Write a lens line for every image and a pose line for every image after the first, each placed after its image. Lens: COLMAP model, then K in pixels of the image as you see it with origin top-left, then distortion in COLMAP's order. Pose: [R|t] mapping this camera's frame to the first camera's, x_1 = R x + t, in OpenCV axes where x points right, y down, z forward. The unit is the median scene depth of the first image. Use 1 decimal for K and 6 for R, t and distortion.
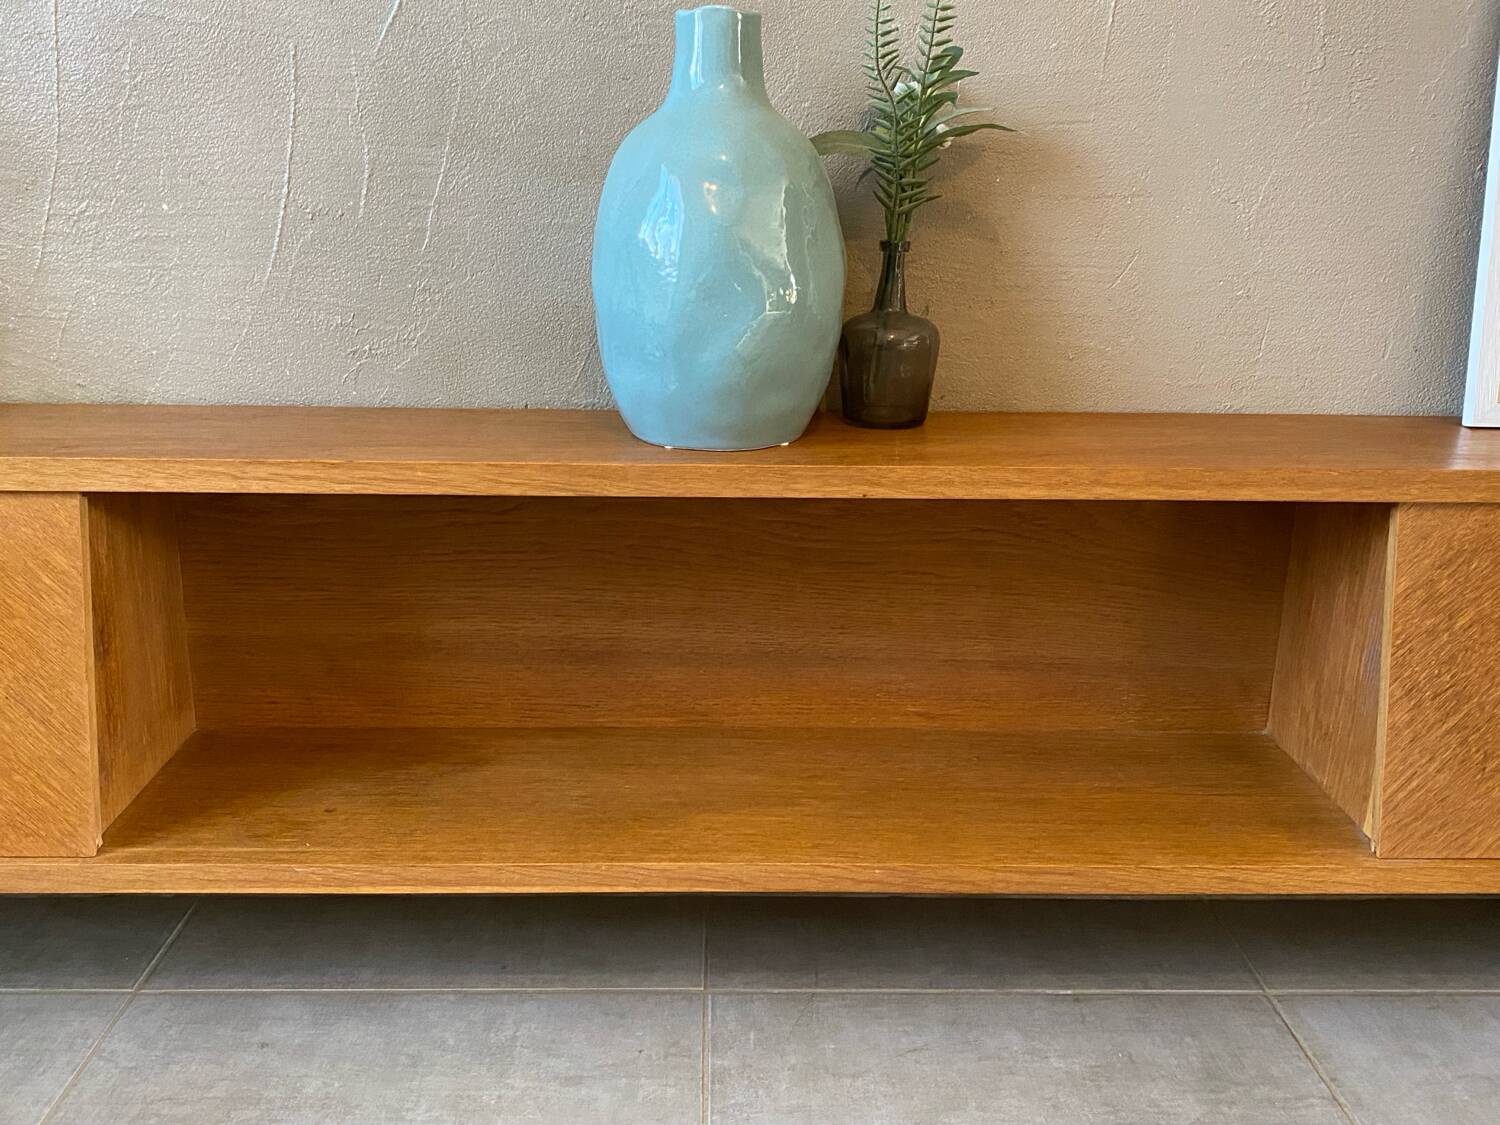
lens RADIAL K [[1390.8, 0, 742.0], [0, 1390.8, 550.8], [0, 0, 1]] dist [0.016303, 0.000000]
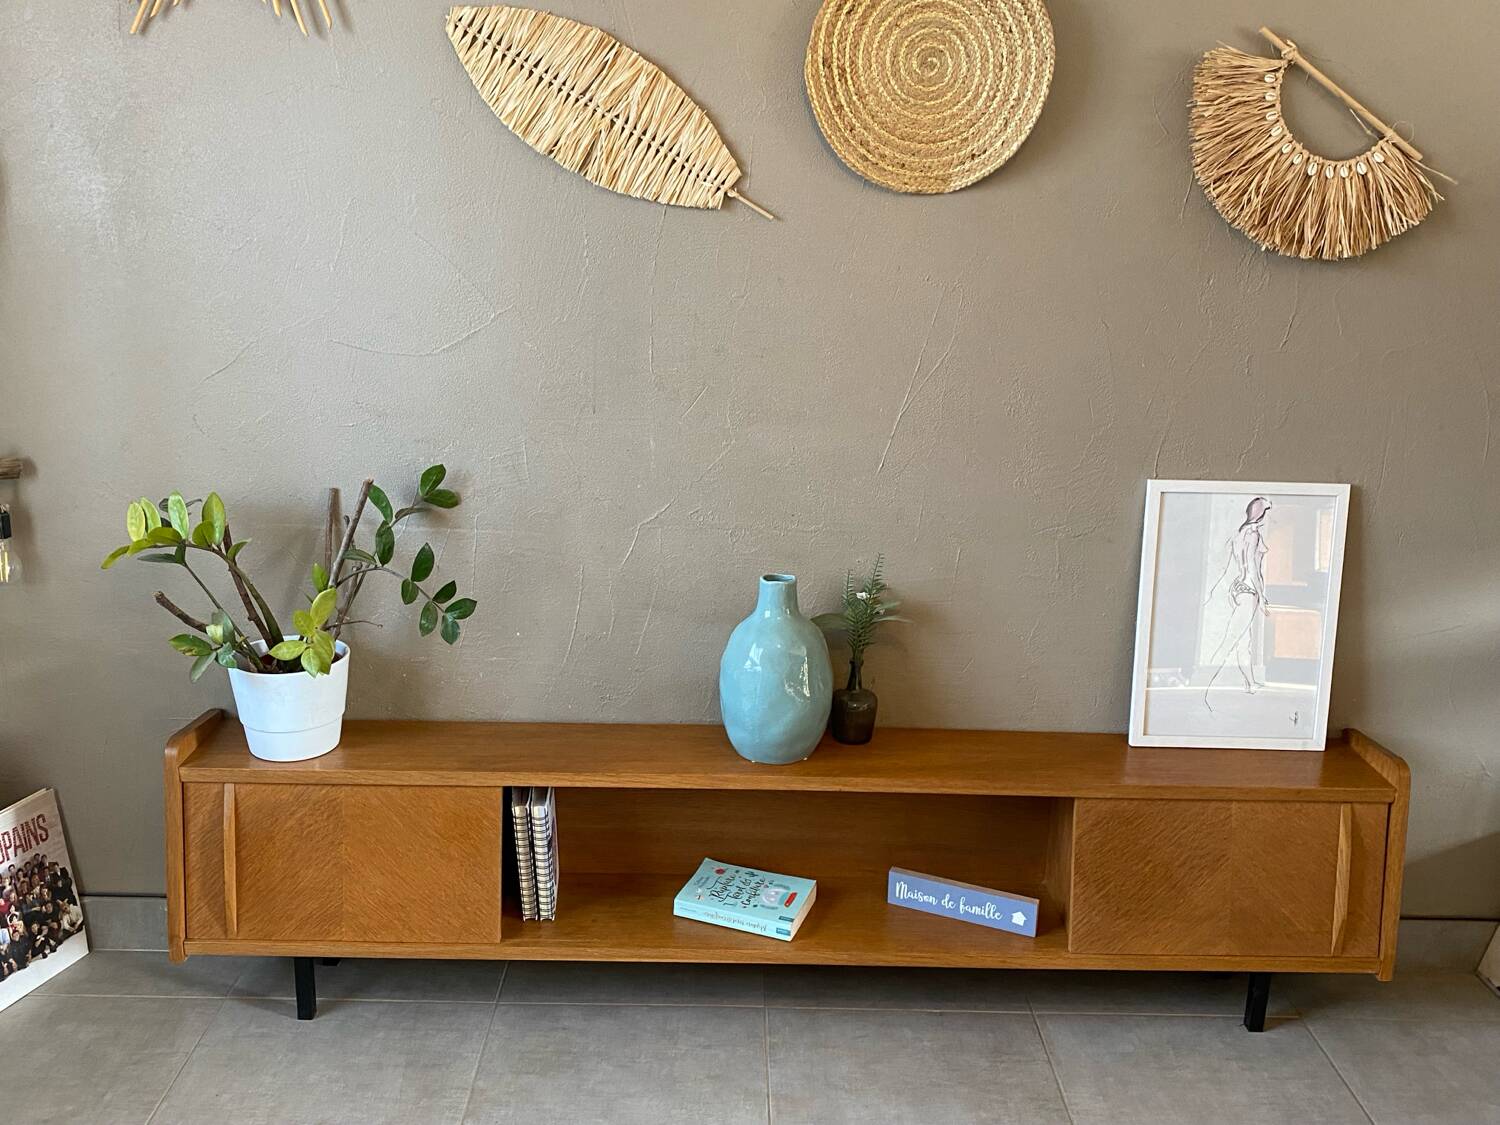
lens RADIAL K [[1390.8, 0, 738.9], [0, 1390.8, 544.9], [0, 0, 1]] dist [0.016303, 0.000000]
pose [[0.999820, 0.013102, -0.013756, -0.048740], [-0.013208, 0.999883, -0.007661, -0.392975], [0.013654, 0.007841, 0.999876, -1.192702]]
